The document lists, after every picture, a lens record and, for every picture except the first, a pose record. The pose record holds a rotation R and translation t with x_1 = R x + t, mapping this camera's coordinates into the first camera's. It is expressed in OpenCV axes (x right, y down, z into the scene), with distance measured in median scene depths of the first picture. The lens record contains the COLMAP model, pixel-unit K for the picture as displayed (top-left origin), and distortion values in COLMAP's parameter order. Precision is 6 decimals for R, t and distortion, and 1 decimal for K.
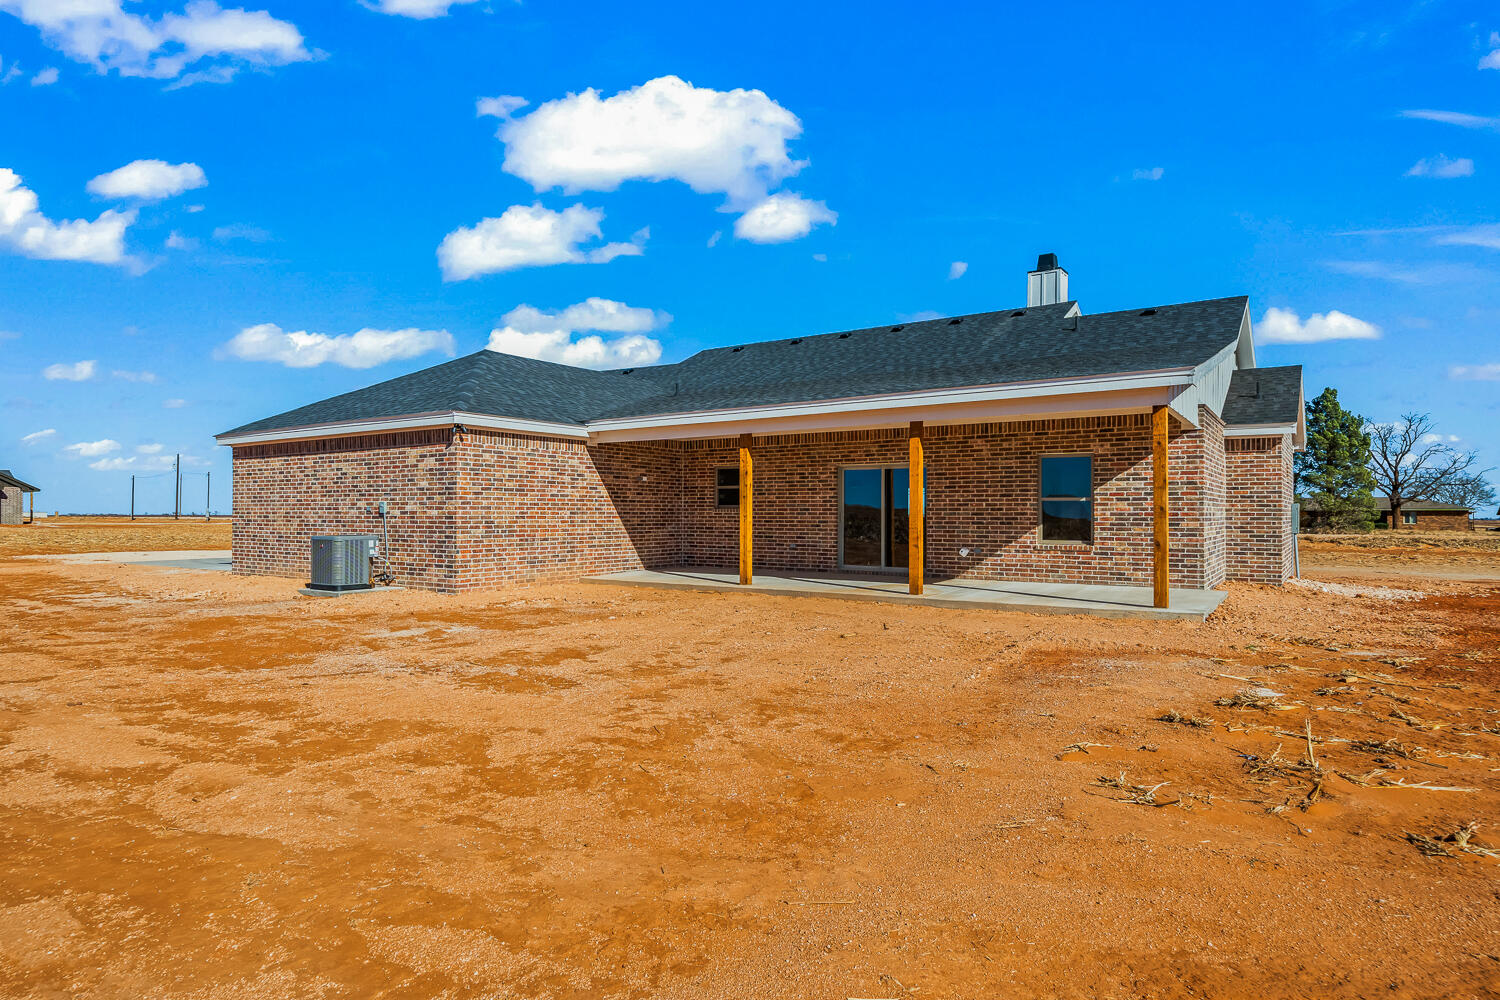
lens RADIAL K [[819.0, 0, 750.6], [0, 819.0, 504.7], [0, 0, 1]] dist [-0.005744, -0.000413]
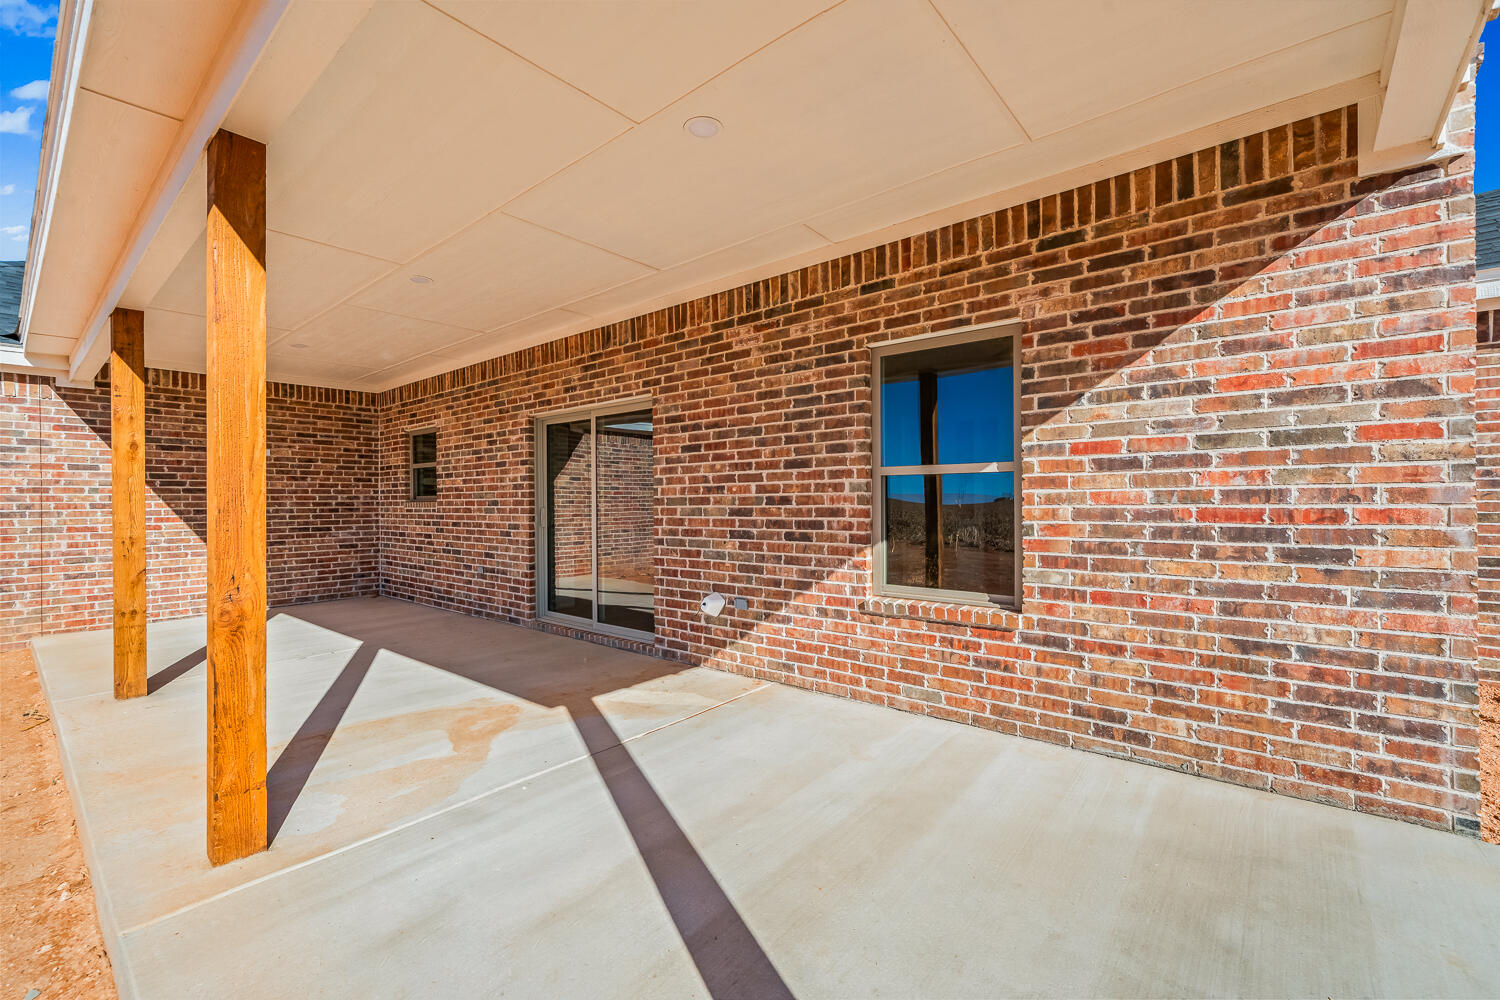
lens RADIAL K [[652.5, 0, 747.1], [0, 652.5, 499.0], [0, 0, 1]] dist [0.001351, 0.000249]
pose [[0.990149, -0.009094, -0.139724, 0.350299], [0.009981, 0.999934, 0.005648, 0.003391], [0.139663, -0.006987, 0.990174, 0.736370]]
